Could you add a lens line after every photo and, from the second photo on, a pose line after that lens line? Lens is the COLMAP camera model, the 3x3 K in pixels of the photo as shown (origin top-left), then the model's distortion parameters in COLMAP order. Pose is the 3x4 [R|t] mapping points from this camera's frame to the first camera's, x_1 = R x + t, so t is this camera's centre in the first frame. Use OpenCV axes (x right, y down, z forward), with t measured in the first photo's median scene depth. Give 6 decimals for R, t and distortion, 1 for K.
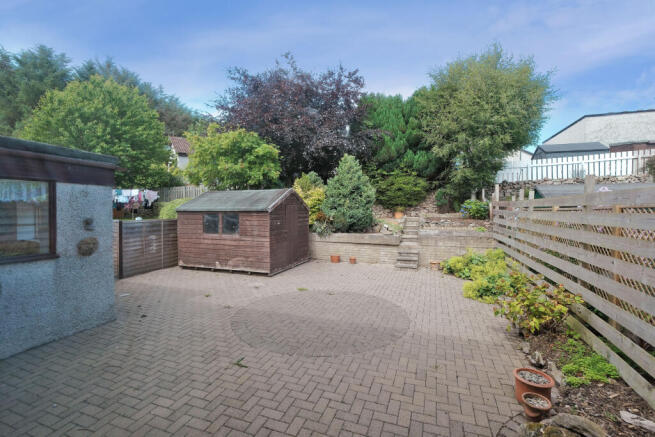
lens RADIAL K [[288.4, 0, 327.5], [0, 288.4, 218.5], [0, 0, 1]] dist [-0.004526, -0.000613]
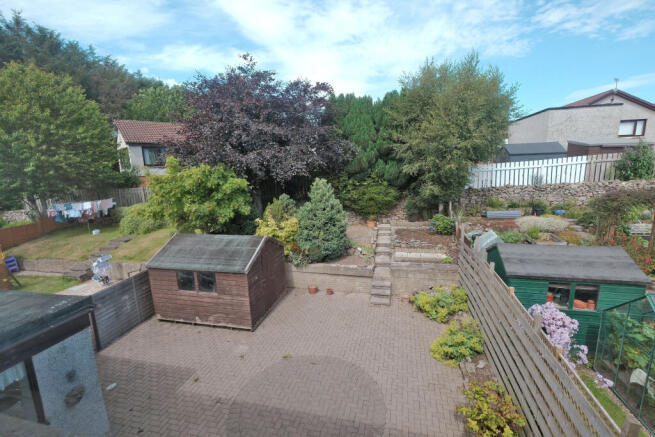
lens RADIAL K [[293.8, 0, 327.5], [0, 293.8, 218.5], [0, 0, 1]] dist [0.001285, -0.000009]
pose [[0.993619, -0.059623, 0.095745, -0.005319], [0.043334, 0.985508, 0.163998, -0.260334], [-0.104135, -0.158802, 0.981803, -0.003160]]
